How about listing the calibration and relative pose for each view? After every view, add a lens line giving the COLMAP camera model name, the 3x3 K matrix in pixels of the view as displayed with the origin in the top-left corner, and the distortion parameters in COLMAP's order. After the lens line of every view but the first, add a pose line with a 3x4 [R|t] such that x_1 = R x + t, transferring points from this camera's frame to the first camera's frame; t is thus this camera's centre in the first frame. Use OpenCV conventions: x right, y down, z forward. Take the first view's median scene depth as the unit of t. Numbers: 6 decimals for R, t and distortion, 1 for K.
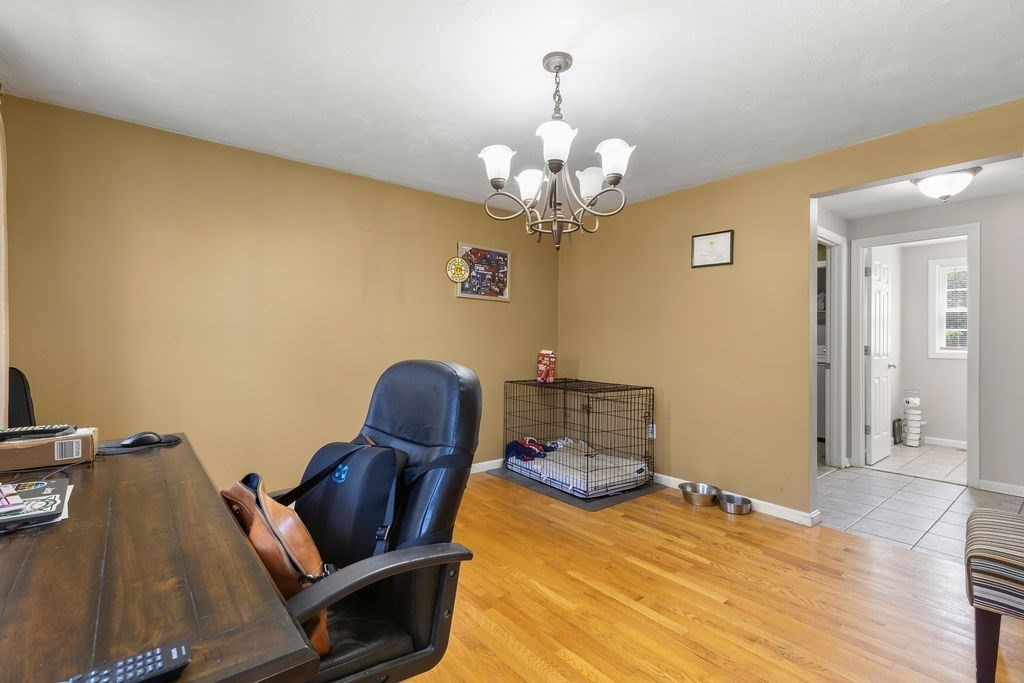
lens RADIAL K [[463.1, 0, 516.2], [0, 463.1, 343.3], [0, 0, 1]] dist [-0.002195, -0.000177]
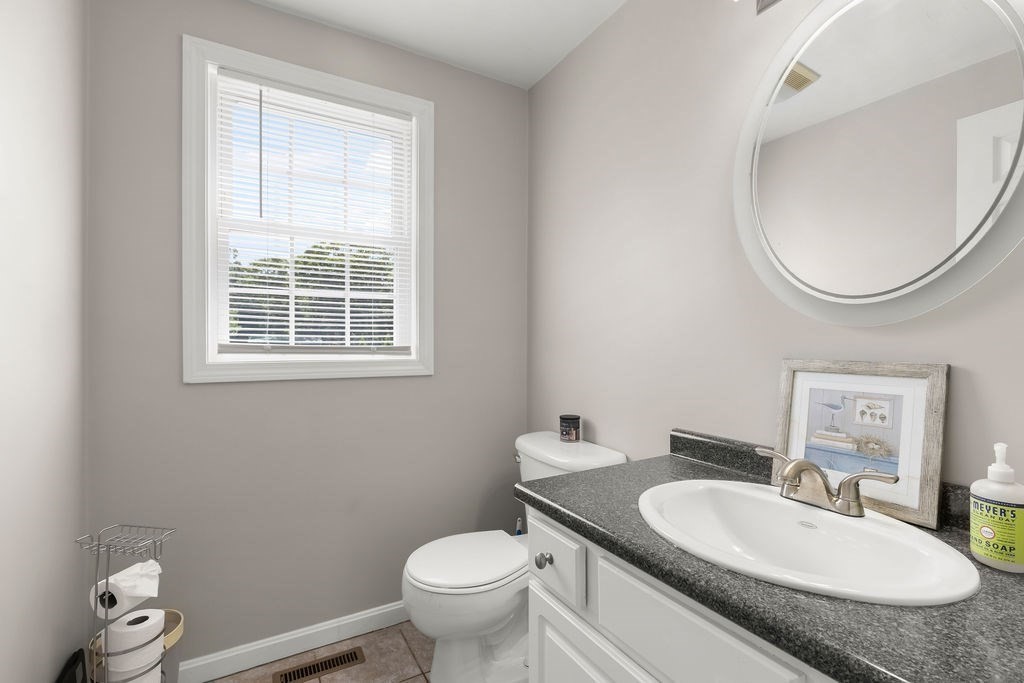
lens RADIAL K [[463.1, 0, 514.0], [0, 463.1, 342.5], [0, 0, 1]] dist [-0.002195, -0.000177]
pose [[0.169952, -0.005289, 0.985438, 0.657878], [-0.000179, 0.999985, 0.005398, 0.005722], [-0.985452, -0.001094, 0.169949, 0.764497]]
